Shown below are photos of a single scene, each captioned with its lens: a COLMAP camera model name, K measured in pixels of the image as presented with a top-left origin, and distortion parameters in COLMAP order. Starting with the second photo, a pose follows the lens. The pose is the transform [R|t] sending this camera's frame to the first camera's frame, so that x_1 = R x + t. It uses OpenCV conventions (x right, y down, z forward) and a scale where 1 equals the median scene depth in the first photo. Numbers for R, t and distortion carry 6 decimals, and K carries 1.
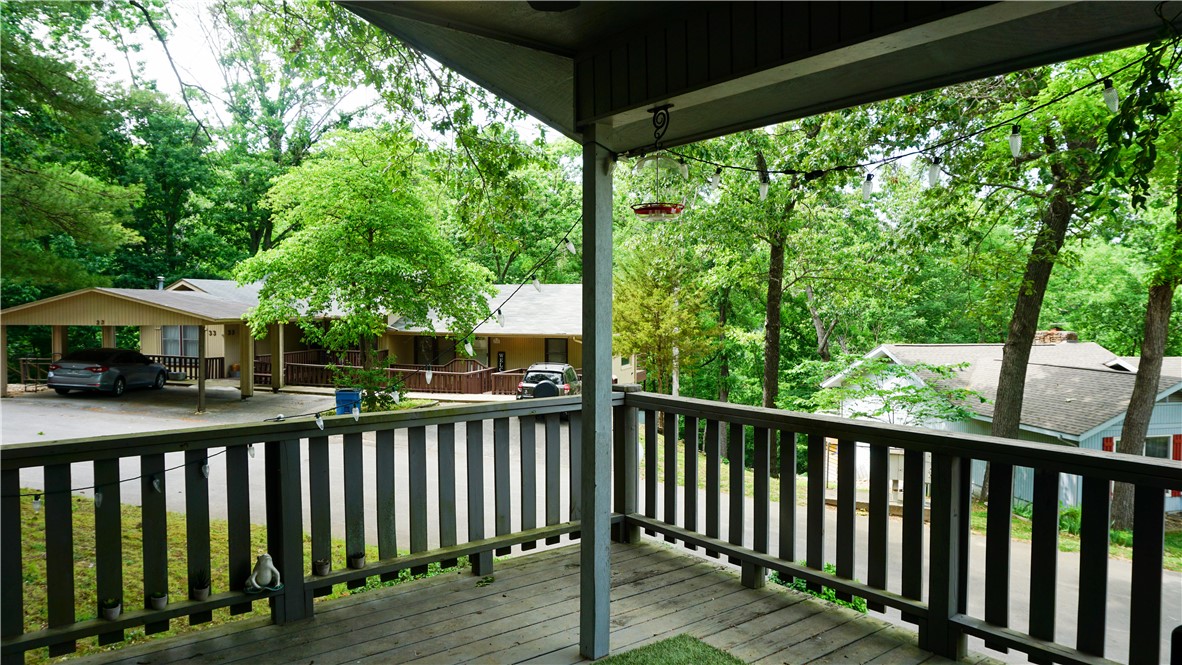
lens RADIAL K [[783.7, 0, 589.2], [0, 783.7, 333.7], [0, 0, 1]] dist [-0.047213, 0.036700]
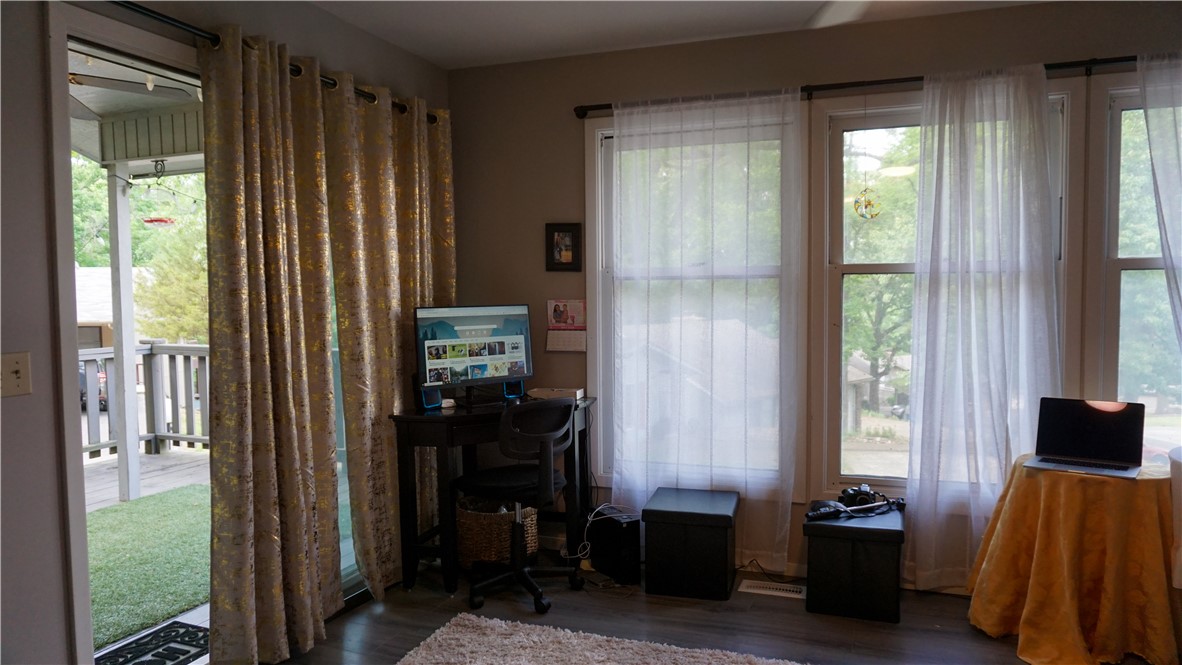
lens RADIAL K [[783.7, 0, 592.6], [0, 783.7, 334.3], [0, 0, 1]] dist [-0.047213, 0.036700]
pose [[0.858623, -0.034628, 0.511436, 0.017395], [0.024522, 0.999348, 0.026495, 0.046304], [-0.512020, -0.010208, 0.858913, -0.634868]]
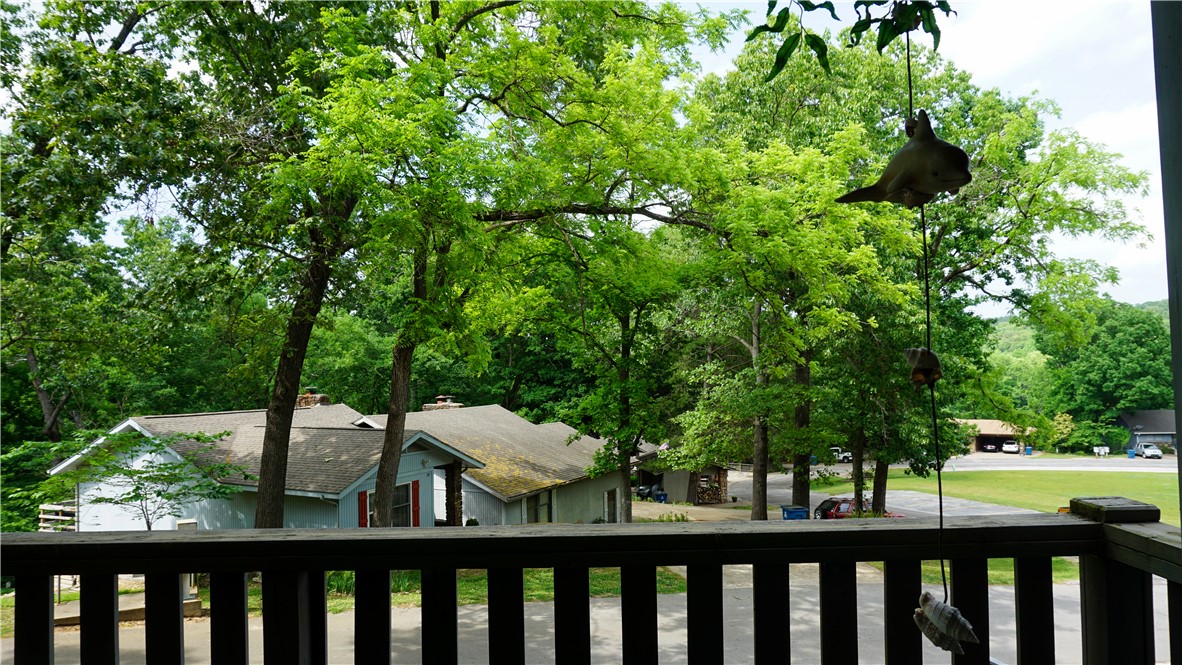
lens RADIAL K [[783.7, 0, 592.1], [0, 783.7, 338.8], [0, 0, 1]] dist [-0.047213, 0.036700]
pose [[0.620558, 0.018134, 0.783951, 0.018088], [0.047275, 0.997049, -0.060485, 0.003562], [-0.782734, 0.074596, 0.617870, 0.059270]]
